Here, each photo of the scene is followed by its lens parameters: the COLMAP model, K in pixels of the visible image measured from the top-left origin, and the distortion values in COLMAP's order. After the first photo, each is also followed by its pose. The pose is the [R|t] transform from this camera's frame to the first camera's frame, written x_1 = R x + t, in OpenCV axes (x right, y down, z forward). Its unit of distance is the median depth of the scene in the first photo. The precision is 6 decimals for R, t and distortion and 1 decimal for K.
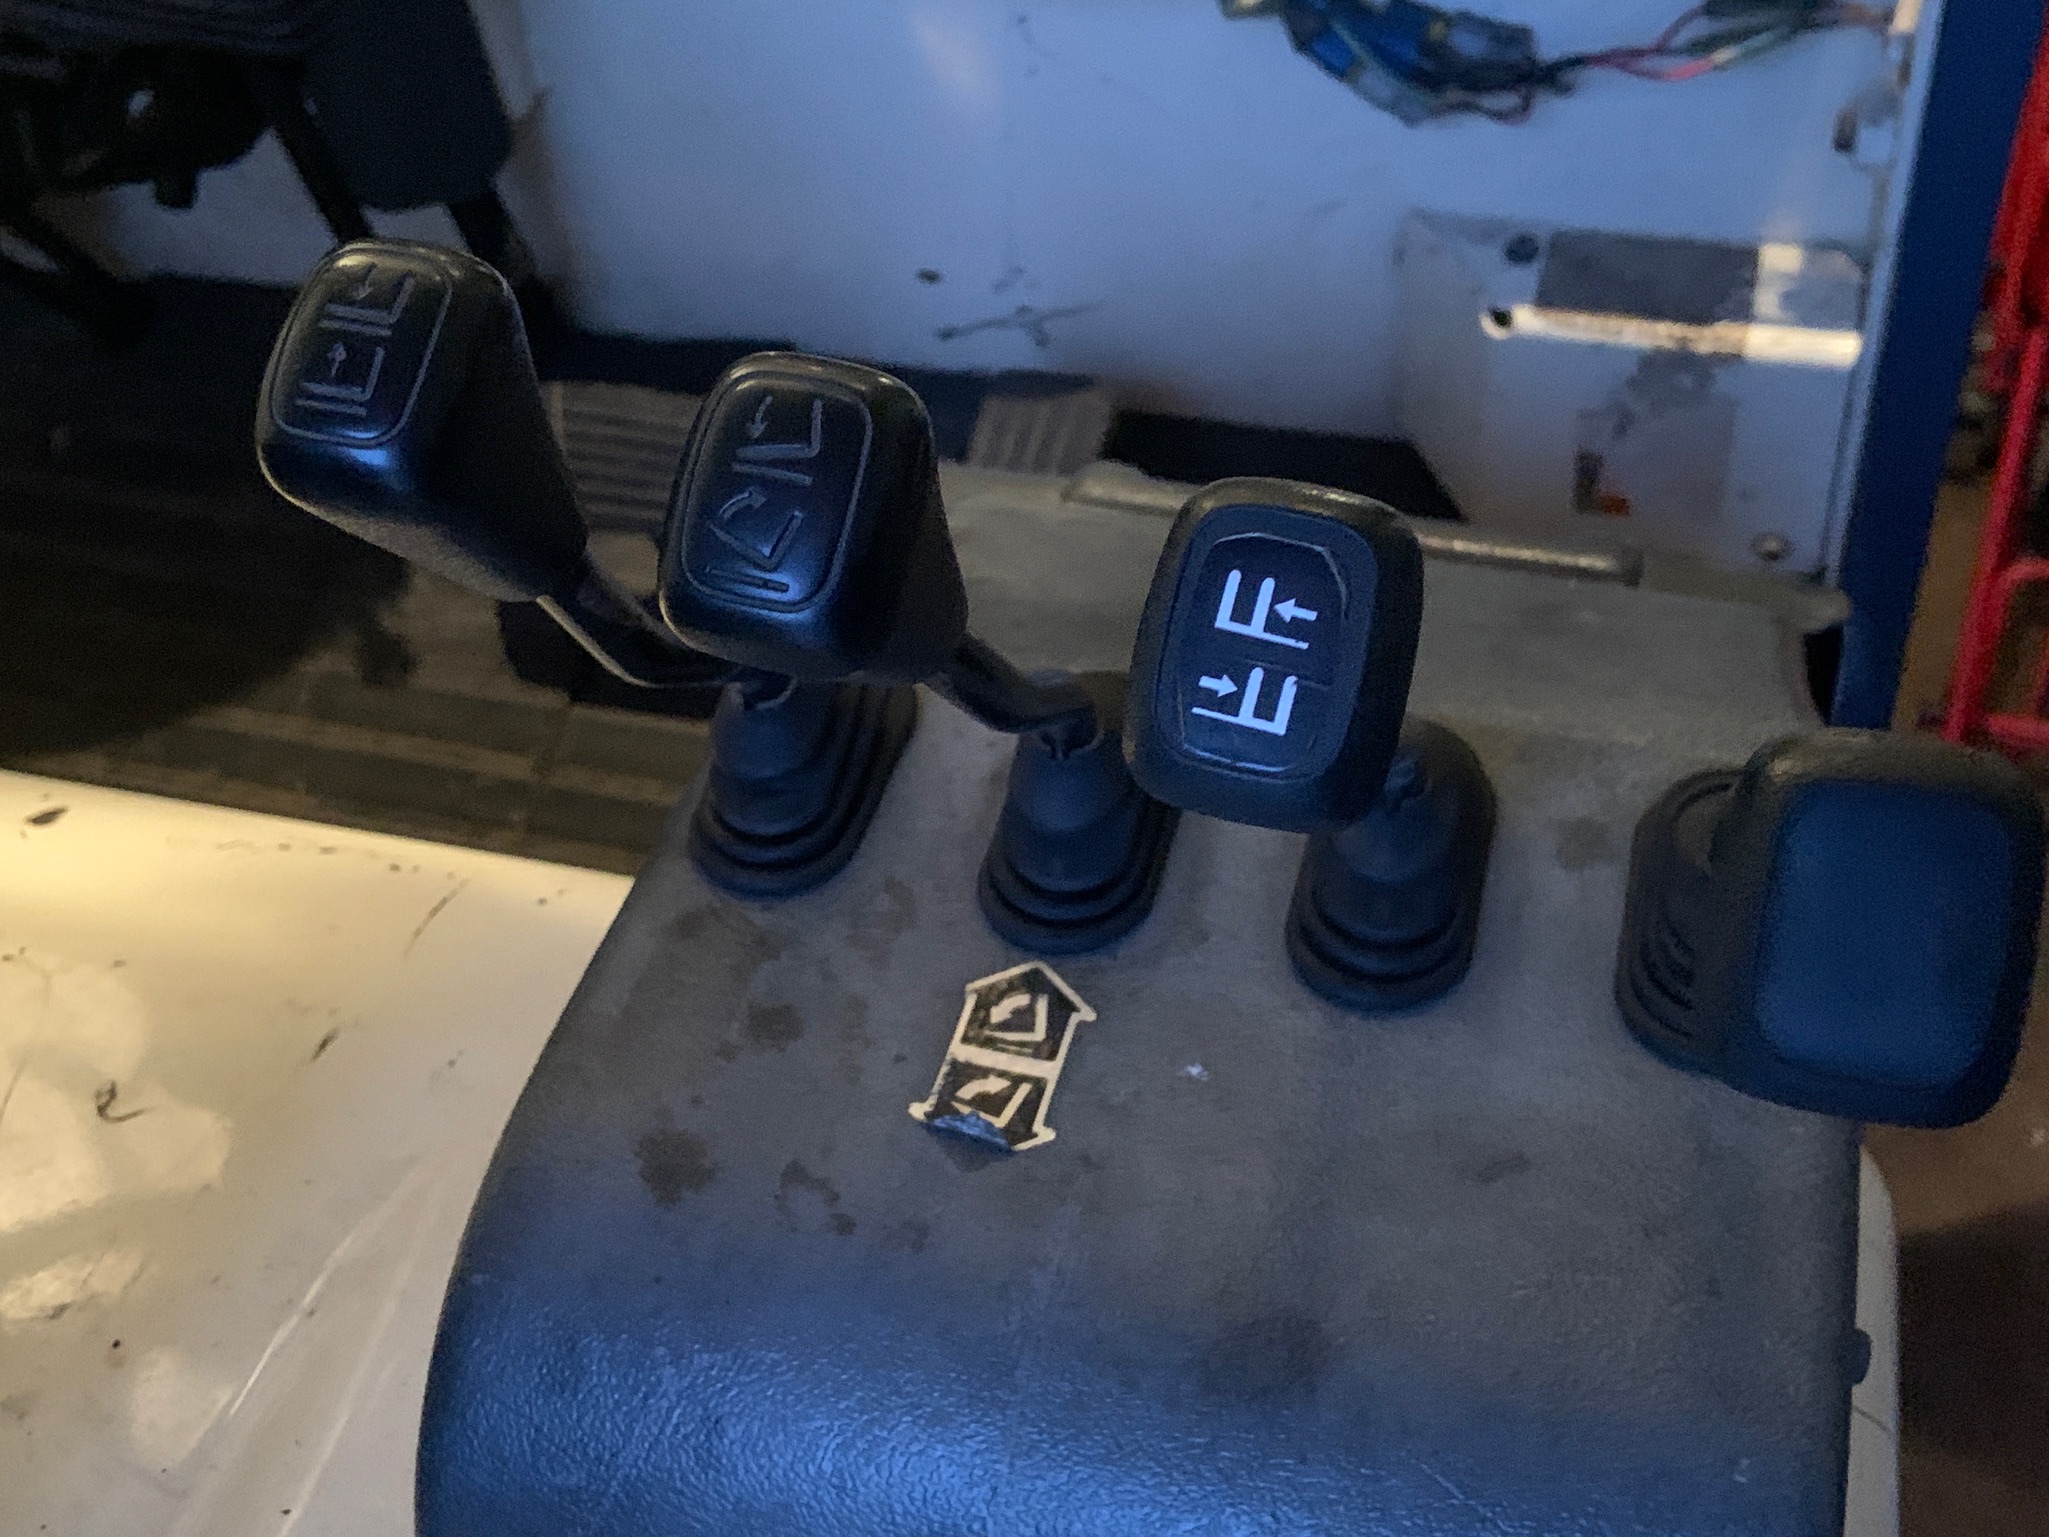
lens RADIAL K [[2346.3, 0, 1024.5], [0, 2346.3, 768.5], [0, 0, 1]] dist [0.153480, -0.393657]
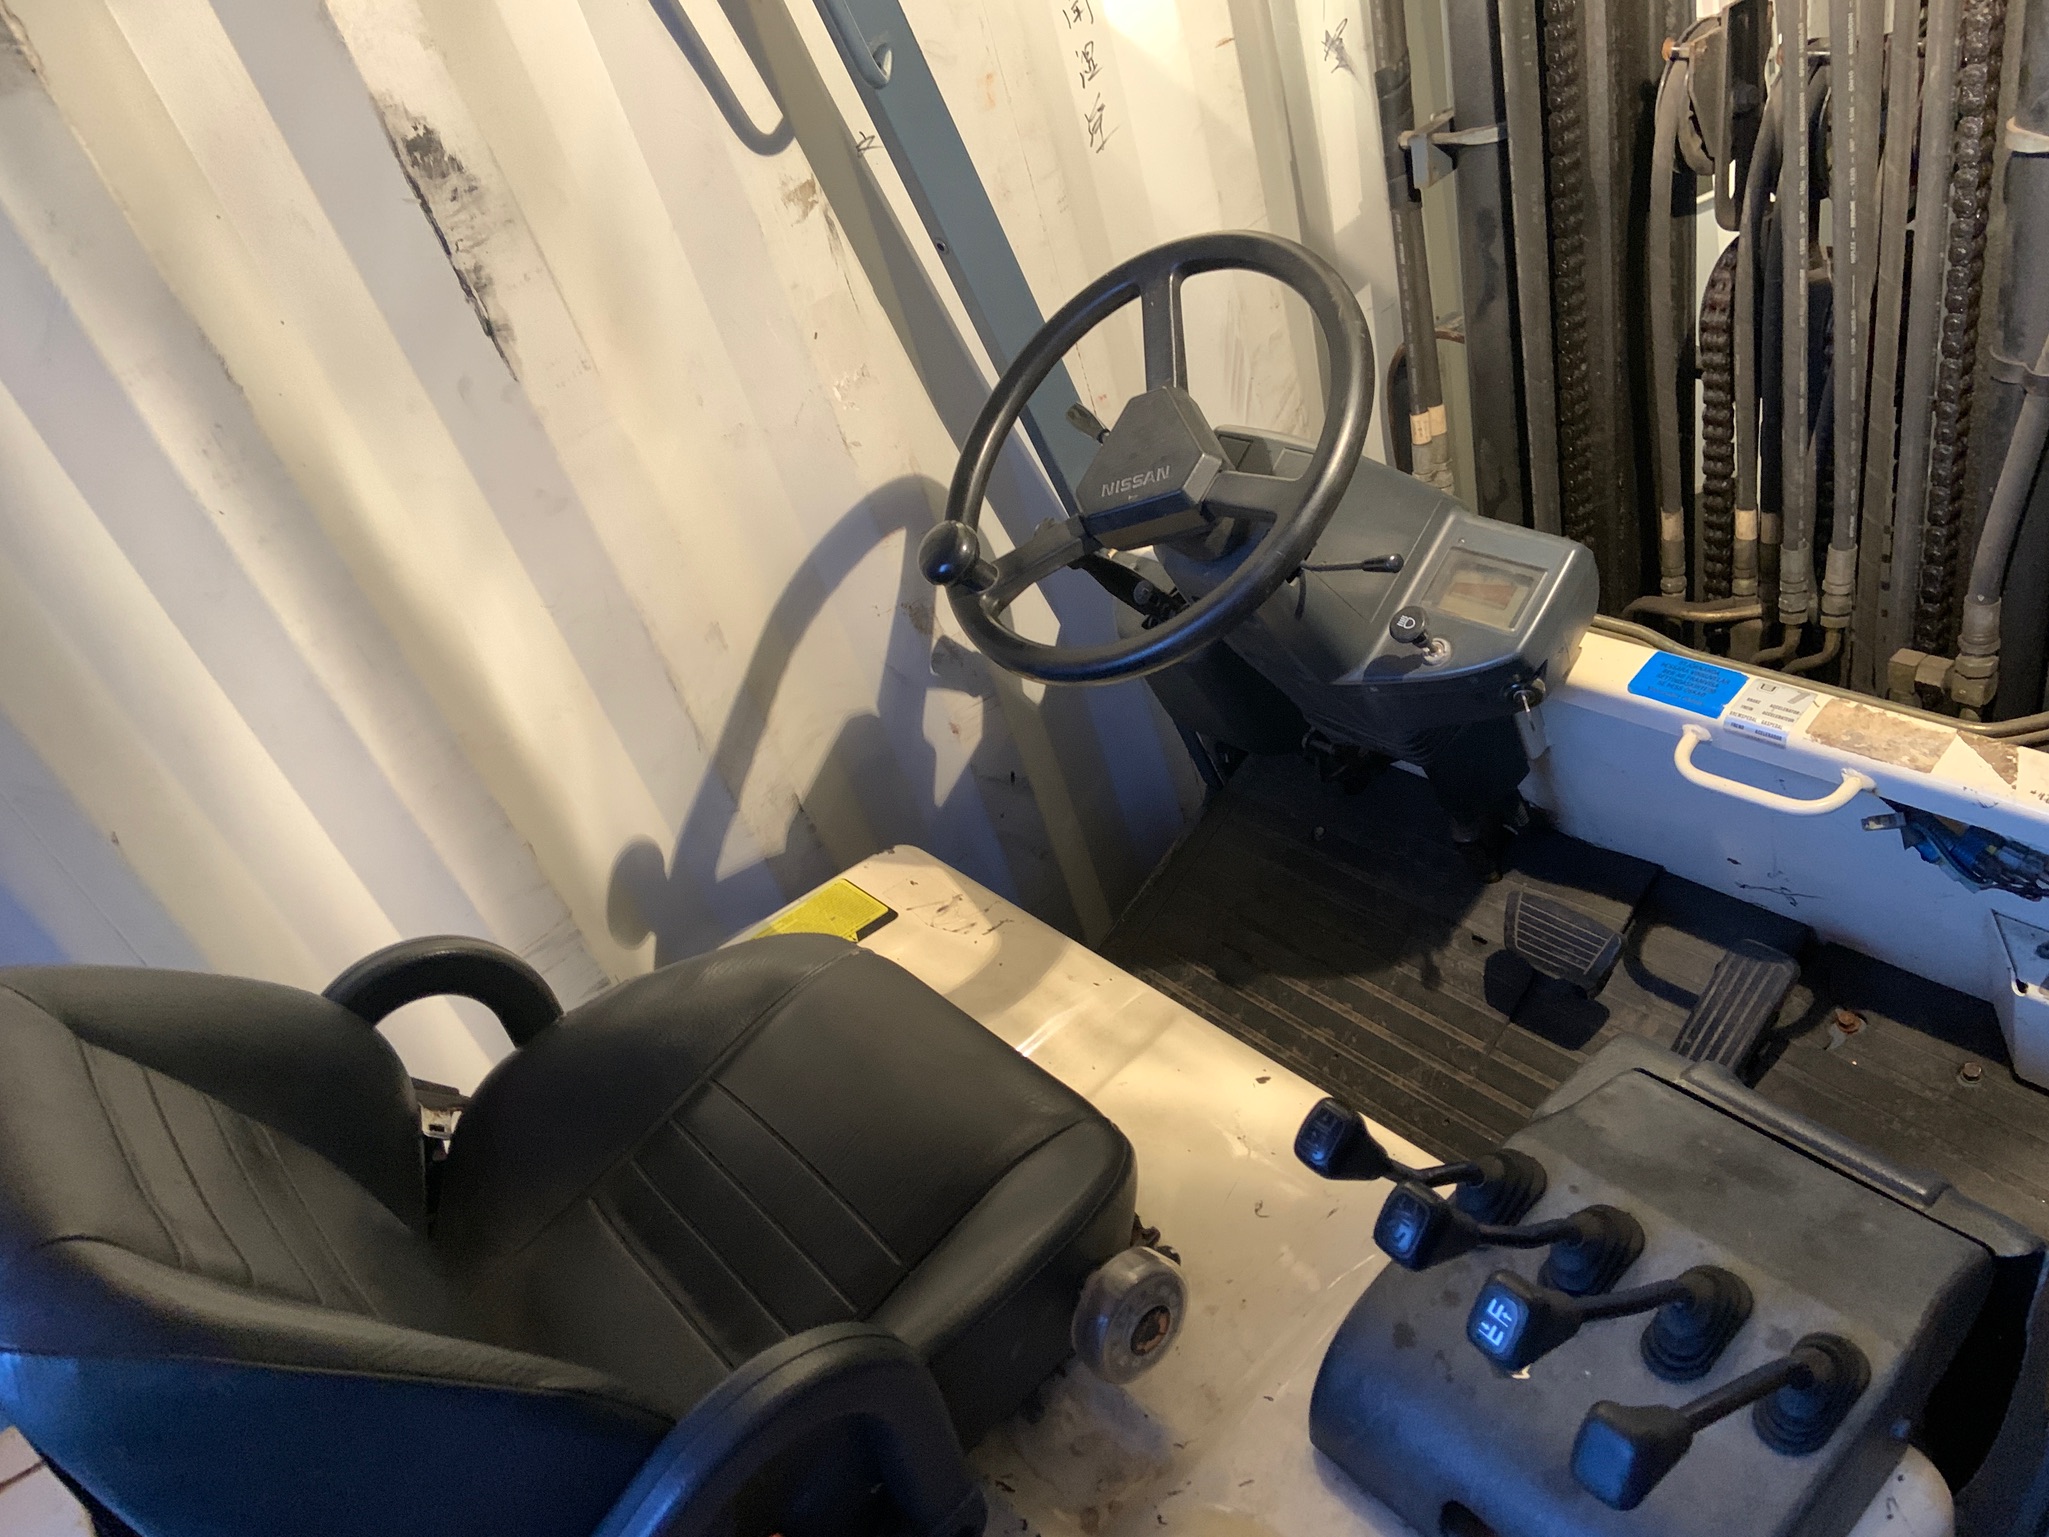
lens RADIAL K [[1534.9, 0, 1031.5], [0, 1534.9, 732.8], [0, 0, 1]] dist [0.104239, -0.116149]
pose [[0.814691, 0.172402, -0.553676, 0.218364], [-0.188685, 0.981638, 0.028024, -0.277673], [0.548340, 0.081640, 0.832261, -0.499764]]
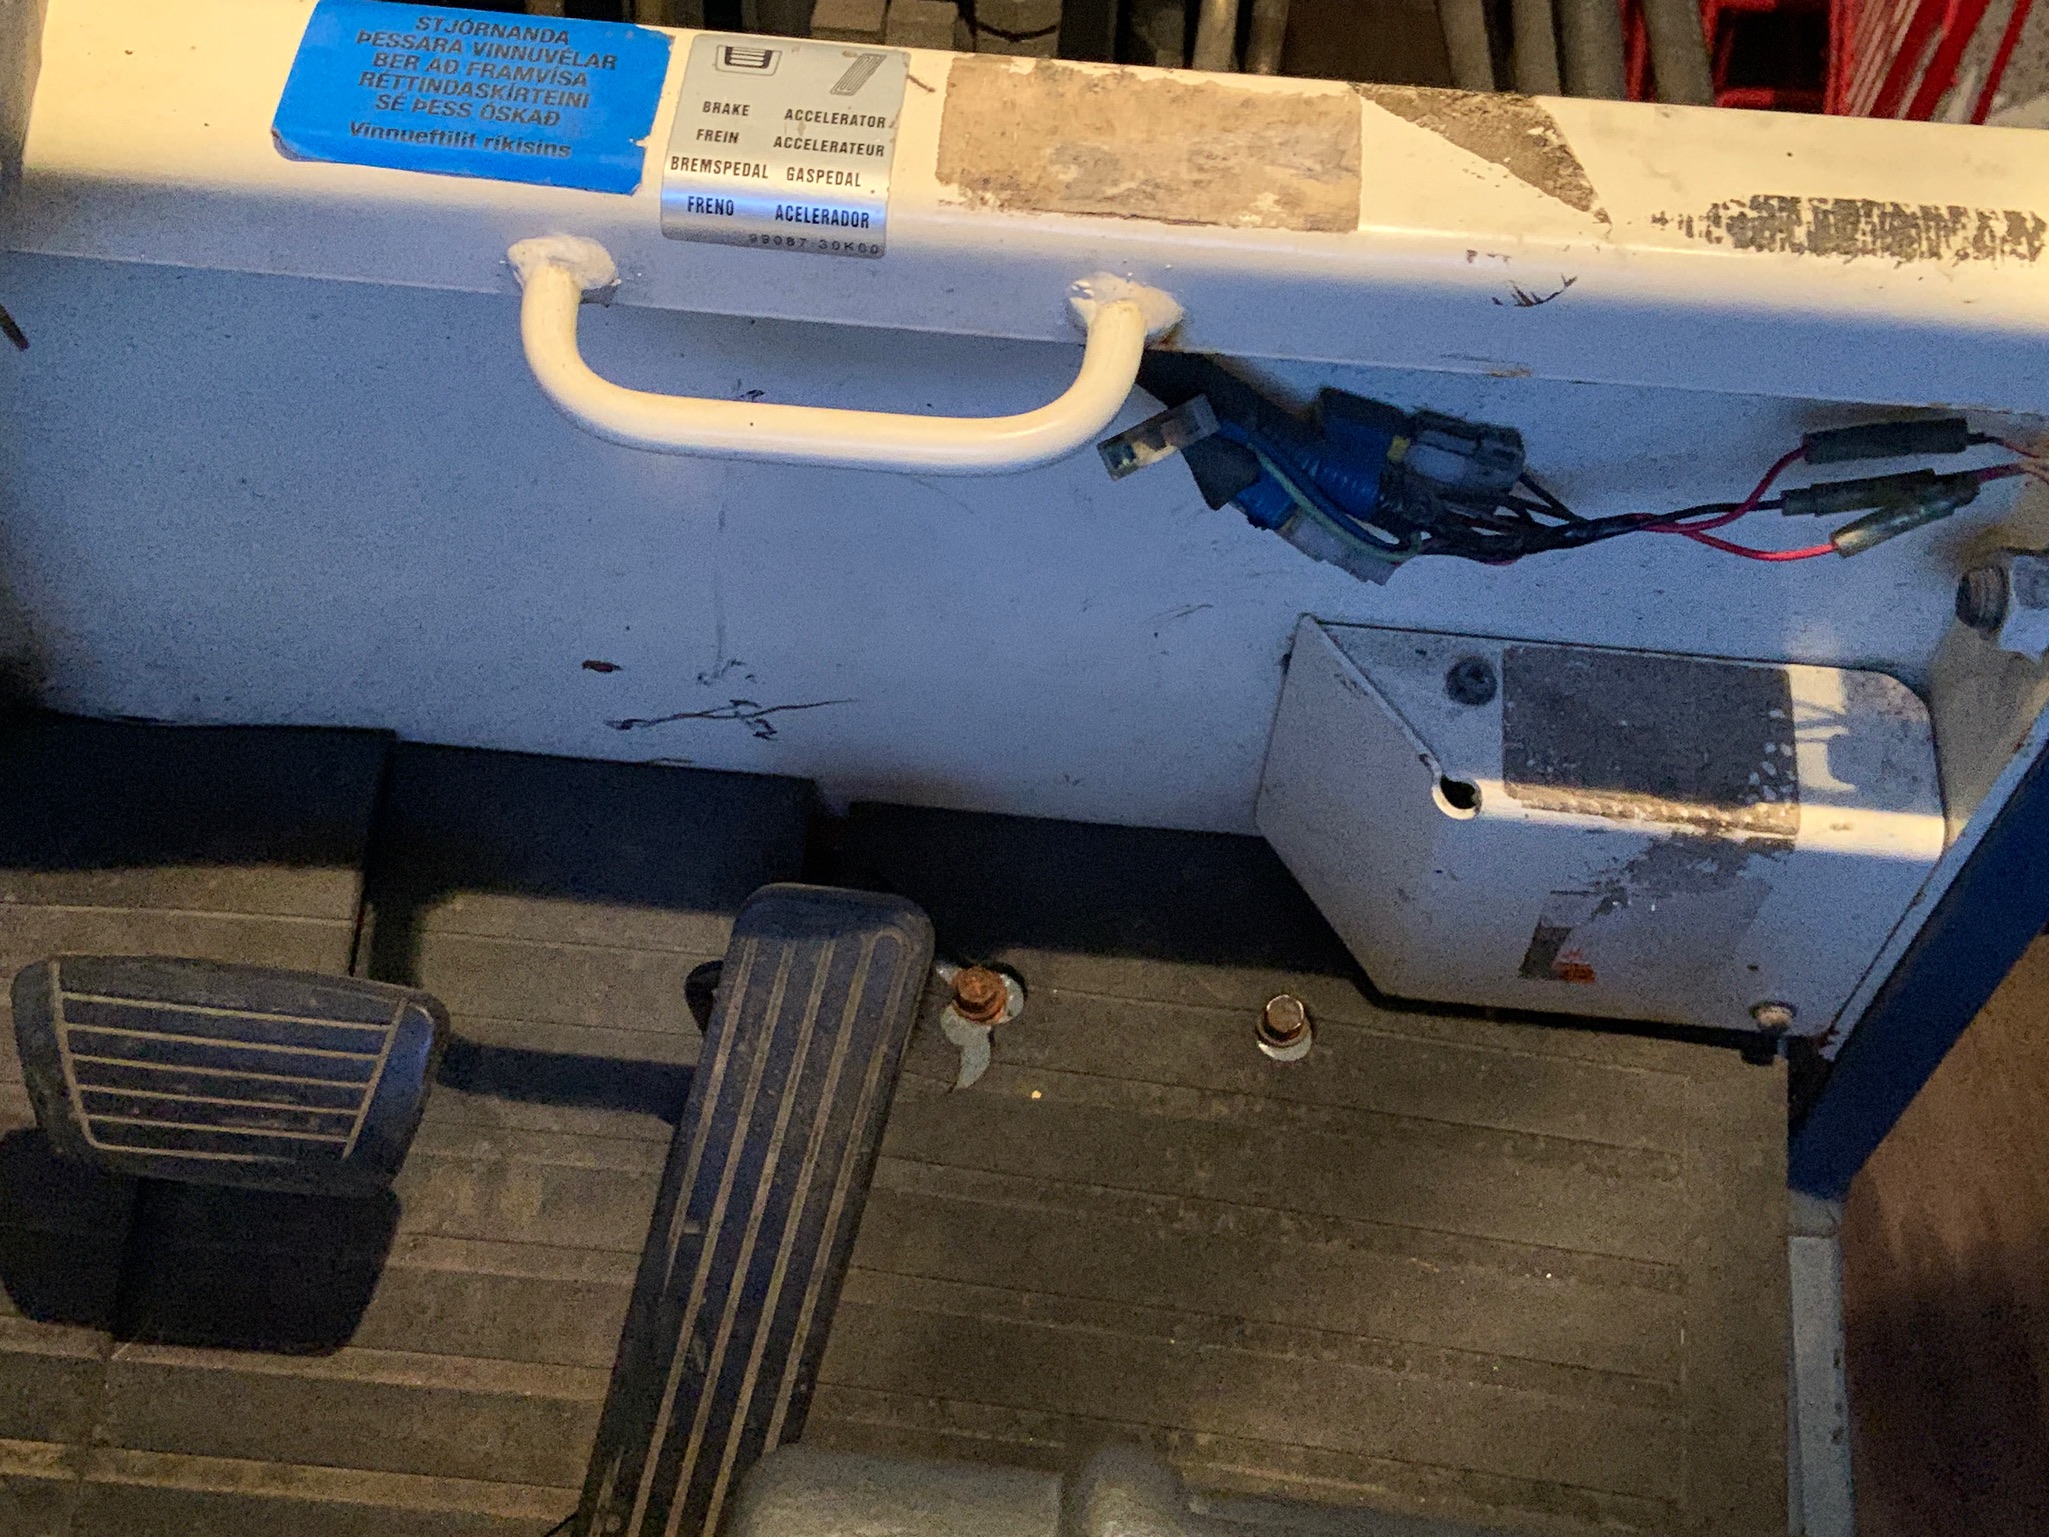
lens RADIAL K [[2346.3, 0, 1024.5], [0, 2346.3, 768.5], [0, 0, 1]] dist [0.153480, -0.393657]
pose [[0.976532, -0.076507, 0.201324, -0.070453], [0.057122, 0.993306, 0.100405, -0.279211], [-0.207658, -0.086549, 0.974365, 0.337286]]
